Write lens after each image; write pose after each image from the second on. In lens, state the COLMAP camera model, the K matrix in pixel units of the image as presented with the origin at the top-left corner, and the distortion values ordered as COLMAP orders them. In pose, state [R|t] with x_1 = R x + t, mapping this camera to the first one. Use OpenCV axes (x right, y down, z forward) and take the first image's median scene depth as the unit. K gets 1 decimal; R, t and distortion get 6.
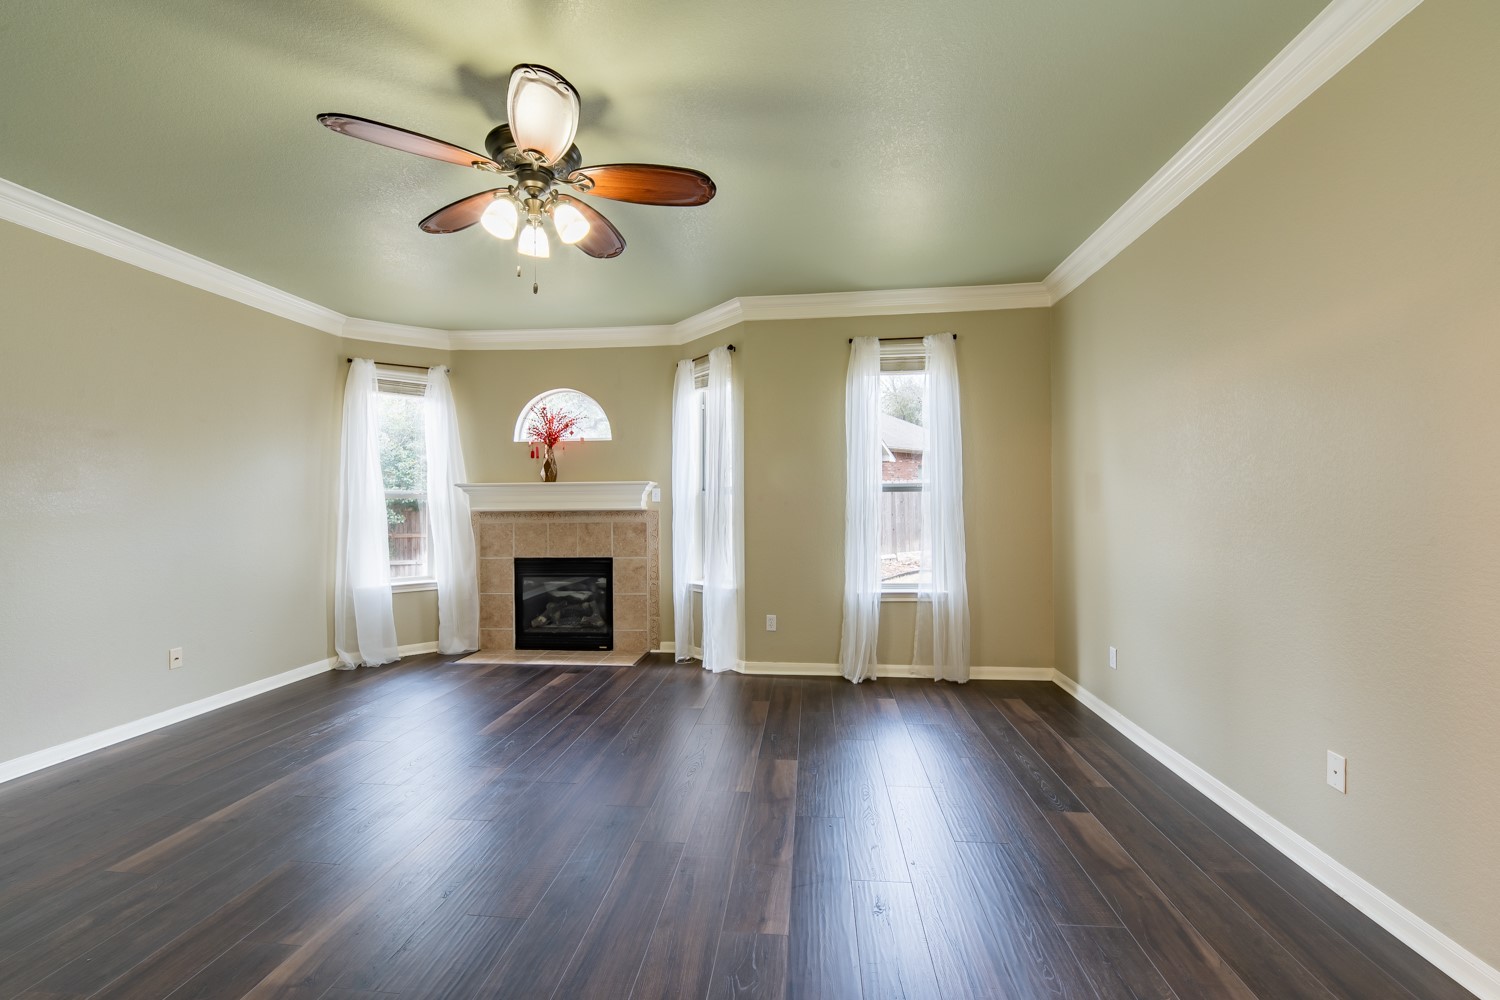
lens RADIAL K [[617.7, 0, 742.5], [0, 617.7, 498.7], [0, 0, 1]] dist [0.002534, -0.008004]
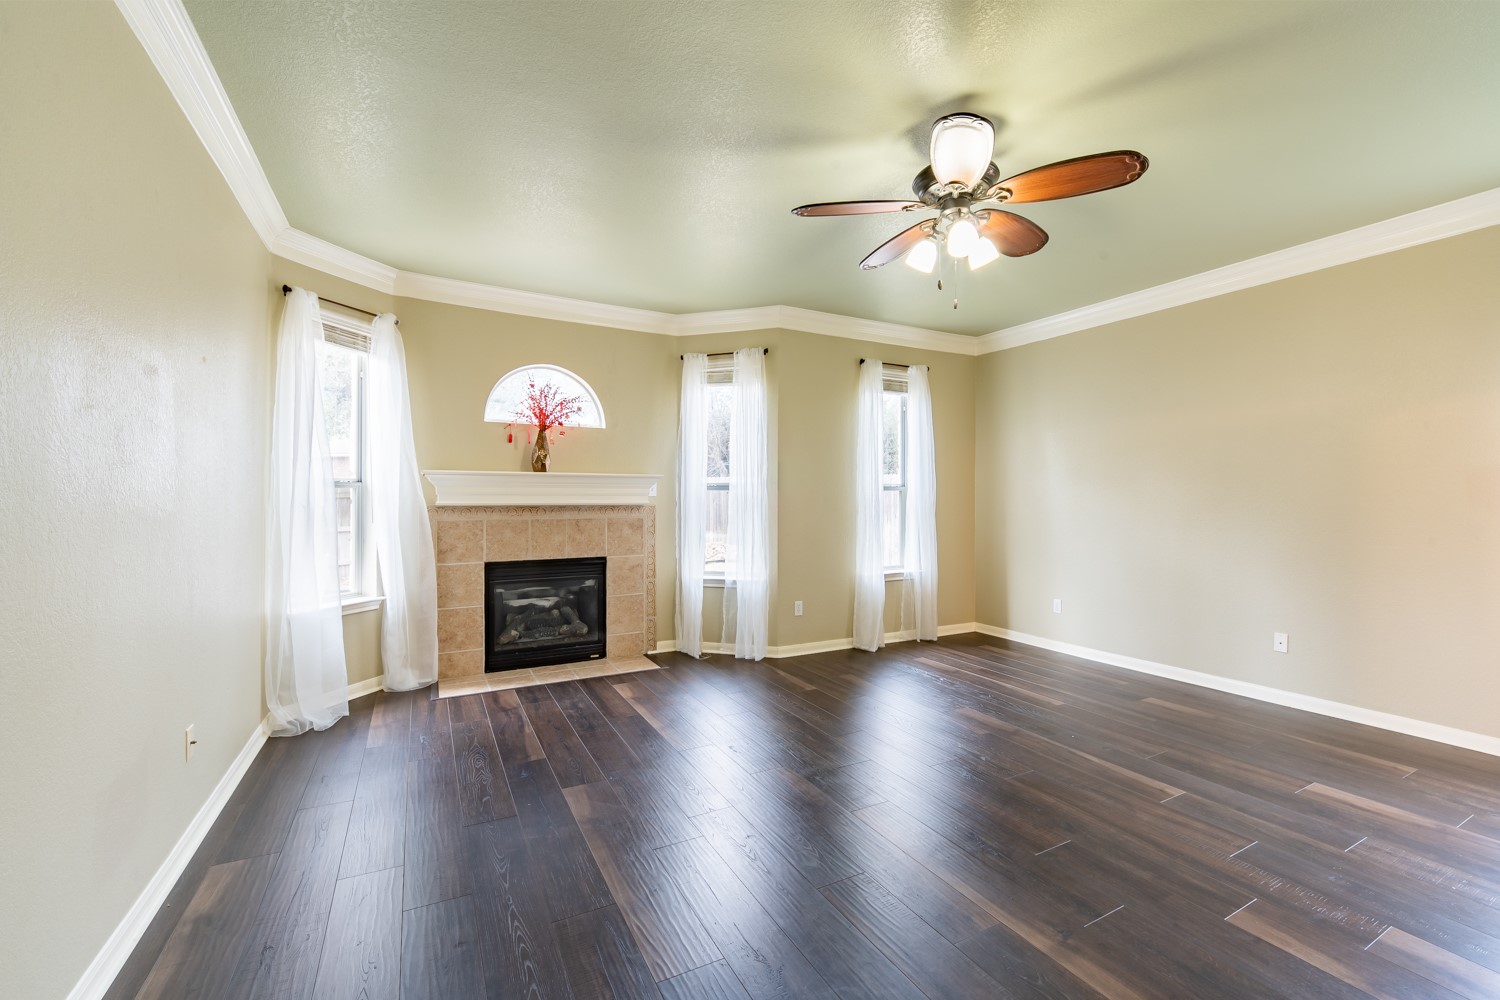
lens RADIAL K [[617.7, 0, 742.5], [0, 617.7, 498.7], [0, 0, 1]] dist [0.002534, -0.008004]
pose [[0.832818, 0.009852, 0.553459, -0.550723], [-0.011607, 0.999933, -0.000333, 0.007271], [-0.553425, -0.006147, 0.832876, 0.125546]]
